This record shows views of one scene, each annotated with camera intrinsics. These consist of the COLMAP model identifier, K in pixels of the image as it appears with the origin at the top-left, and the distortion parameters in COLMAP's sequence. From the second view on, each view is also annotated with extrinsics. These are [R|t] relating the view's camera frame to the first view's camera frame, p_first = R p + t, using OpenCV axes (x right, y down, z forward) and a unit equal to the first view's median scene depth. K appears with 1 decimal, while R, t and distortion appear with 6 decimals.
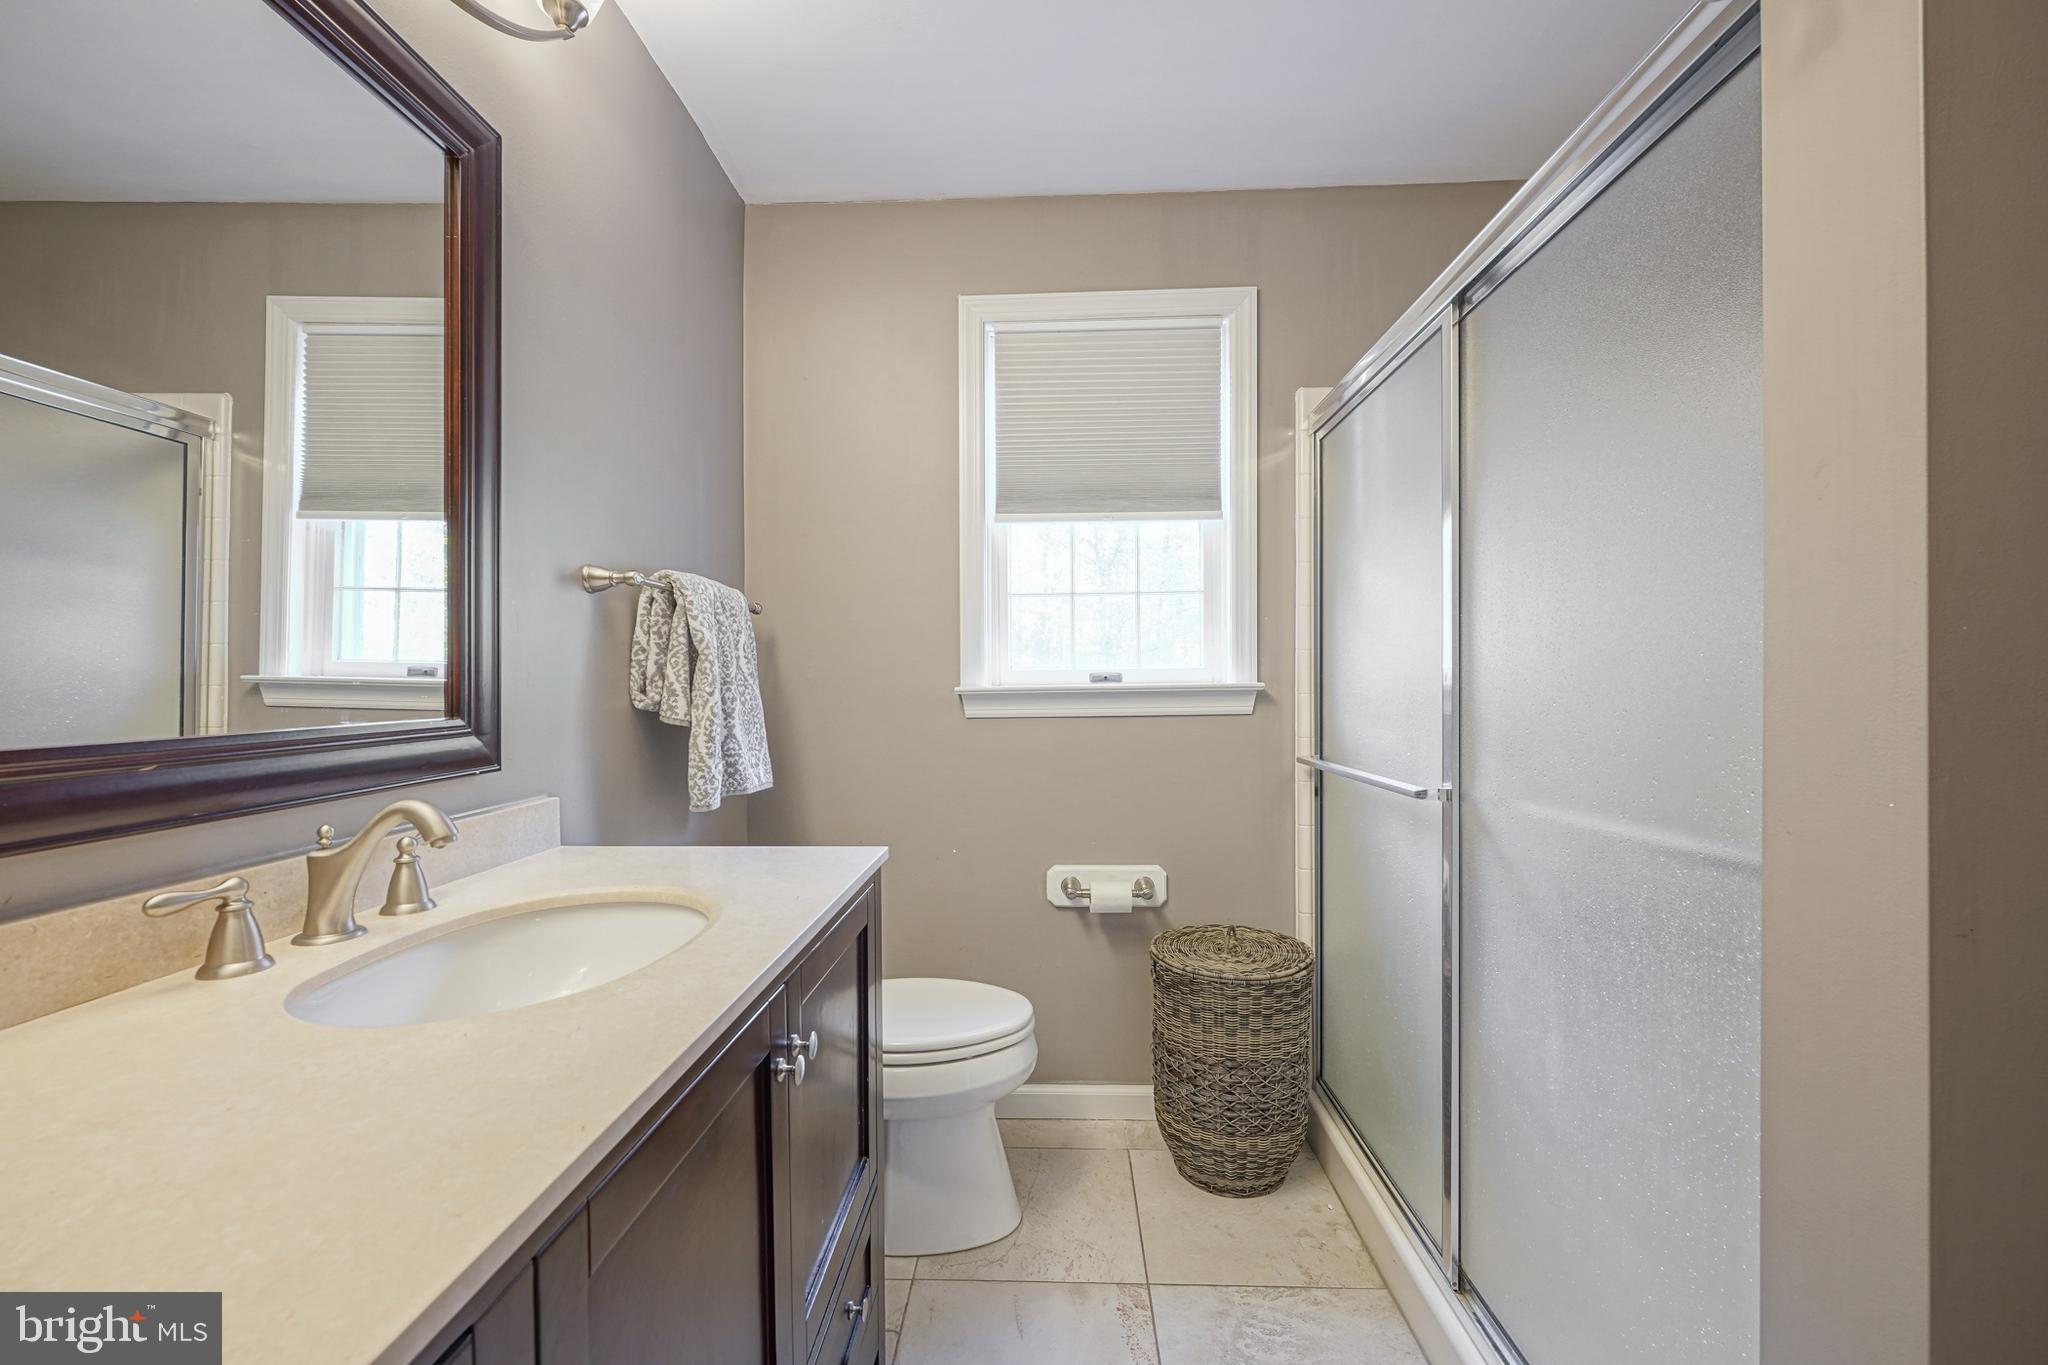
lens RADIAL K [[799.7, 0, 1021.2], [0, 799.7, 690.1], [0, 0, 1]] dist [0.000664, 0.000193]
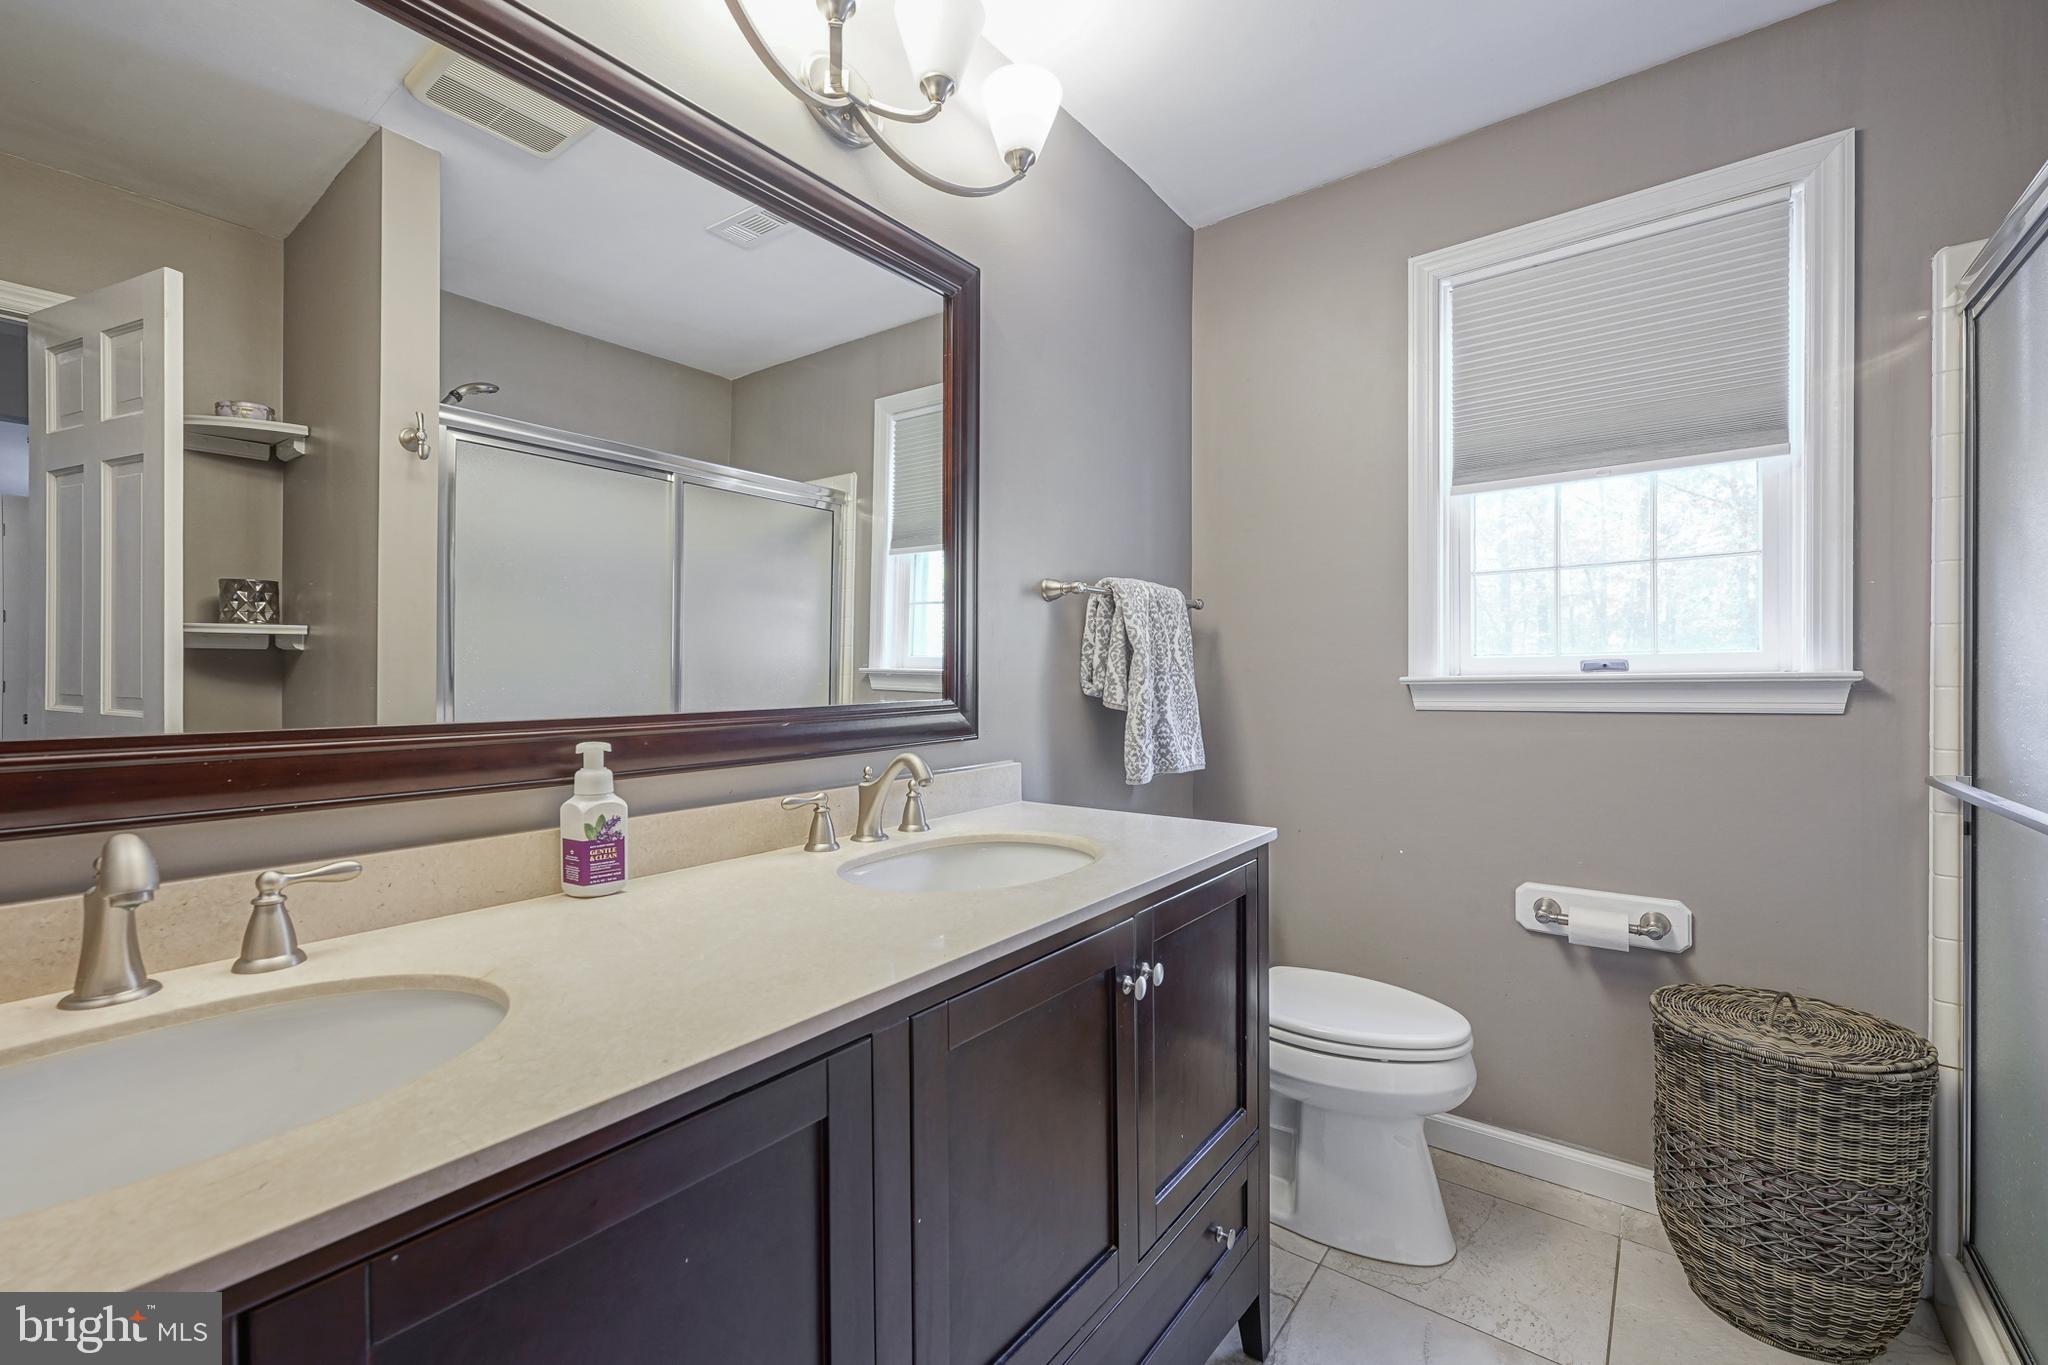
lens RADIAL K [[837.4, 0, 1023.3], [0, 837.4, 673.1], [0, 0, 1]] dist [0.003198, 0.000379]
pose [[0.821435, -0.001642, -0.570300, 0.138291], [-0.002320, 0.999978, -0.006221, -0.001234], [0.570298, 0.006433, 0.821413, -0.074166]]
